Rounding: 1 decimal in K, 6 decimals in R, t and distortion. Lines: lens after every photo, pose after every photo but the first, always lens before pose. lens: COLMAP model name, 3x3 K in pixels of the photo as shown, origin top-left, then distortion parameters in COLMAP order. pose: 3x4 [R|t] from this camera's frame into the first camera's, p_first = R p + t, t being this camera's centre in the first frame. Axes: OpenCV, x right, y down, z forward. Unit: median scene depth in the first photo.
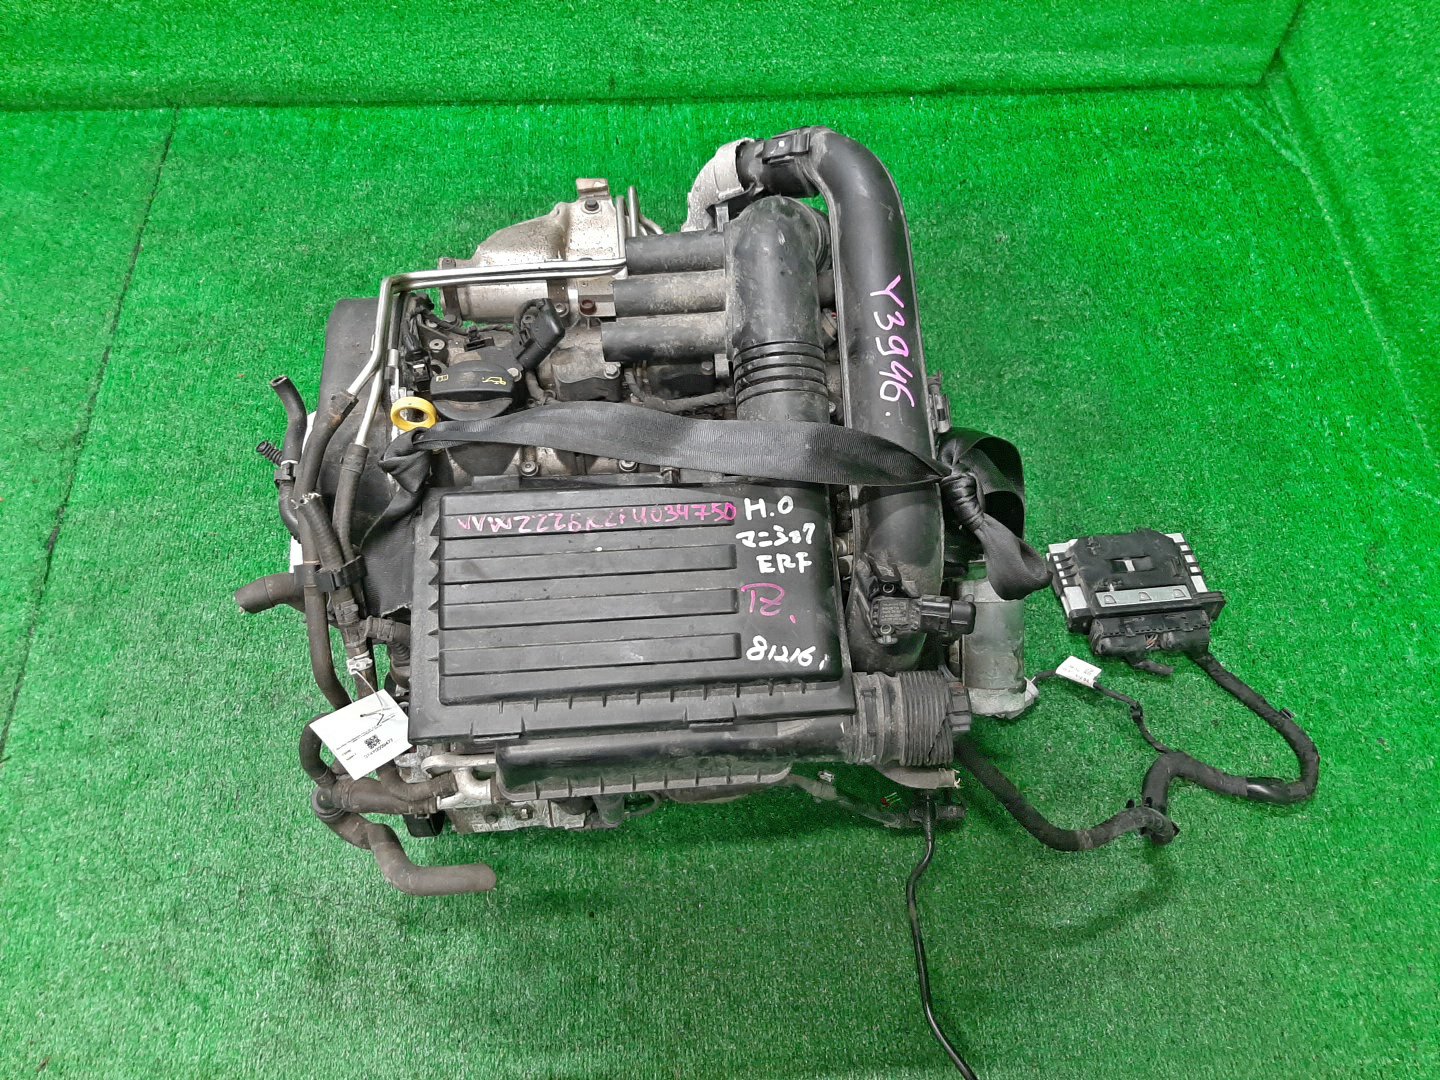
lens RADIAL K [[1116.0, 0, 724.1], [0, 1116.0, 543.6], [0, 0, 1]] dist [0.040379, -0.080309]
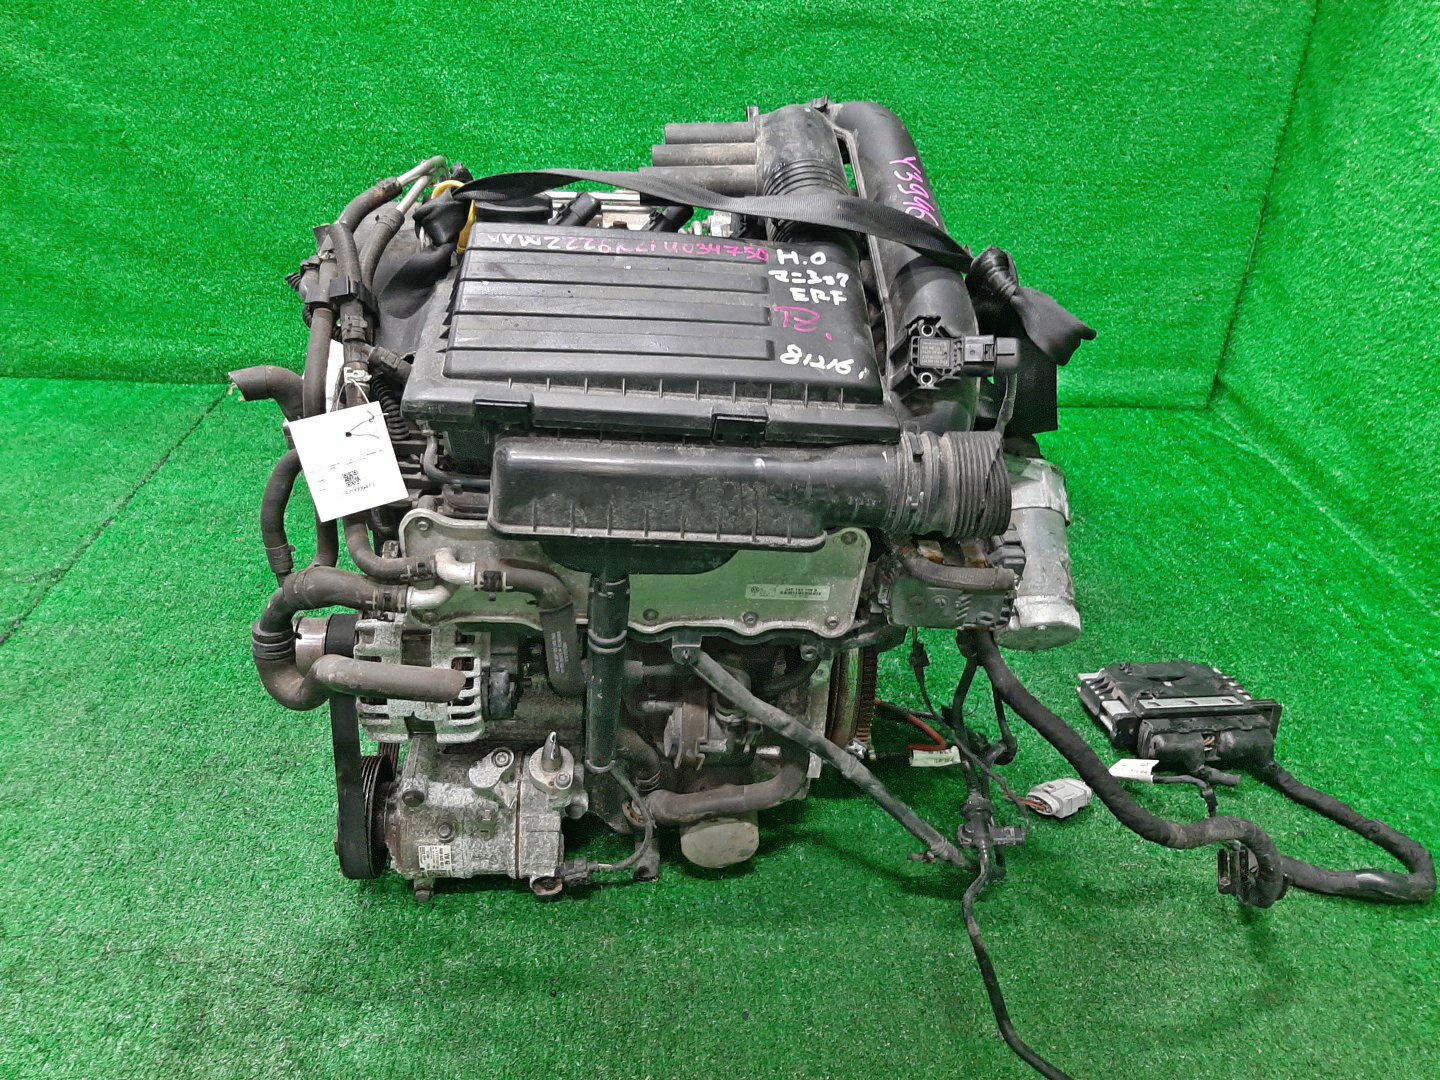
lens RADIAL K [[1116.0, 0, 721.7], [0, 1116.0, 542.8], [0, 0, 1]] dist [0.040379, -0.080309]
pose [[0.999401, 0.032885, 0.010817, -0.021778], [-0.022942, 0.863160, -0.504410, 0.454918], [-0.025924, 0.503859, 0.863397, 0.180937]]
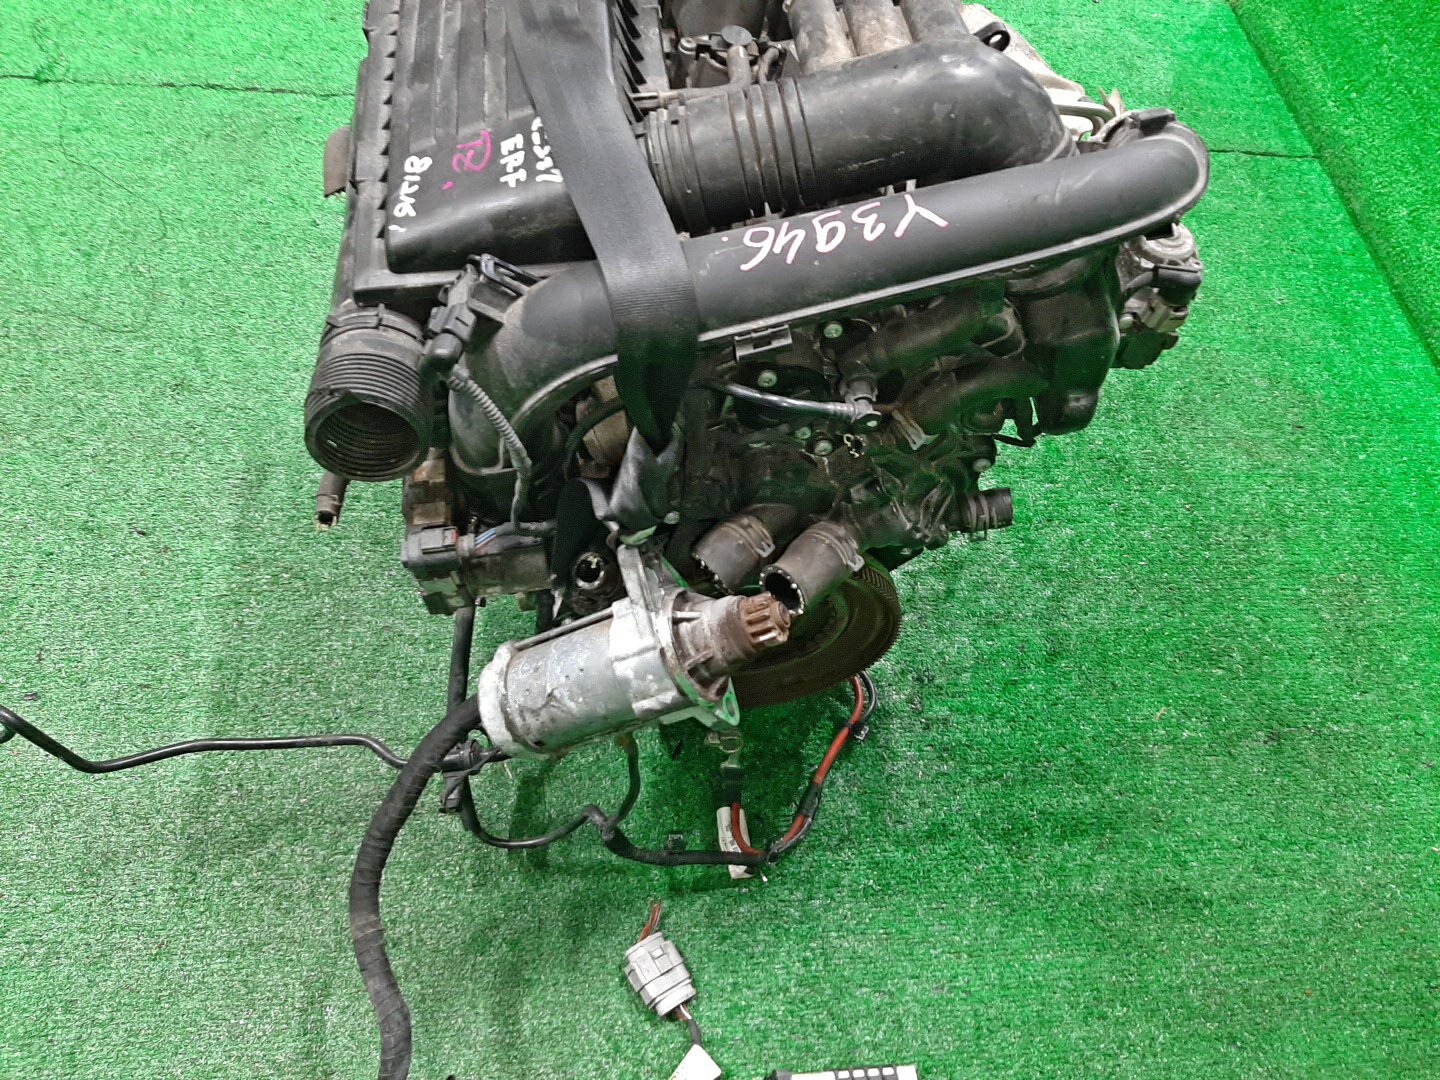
lens RADIAL K [[1116.0, 0, 725.6], [0, 1116.0, 538.2], [0, 0, 1]] dist [0.040379, -0.080309]
pose [[0.036054, 0.812504, -0.581840, 0.486311], [-0.923174, 0.250031, 0.291948, -0.188937], [0.382687, 0.526614, 0.759098, 0.391850]]
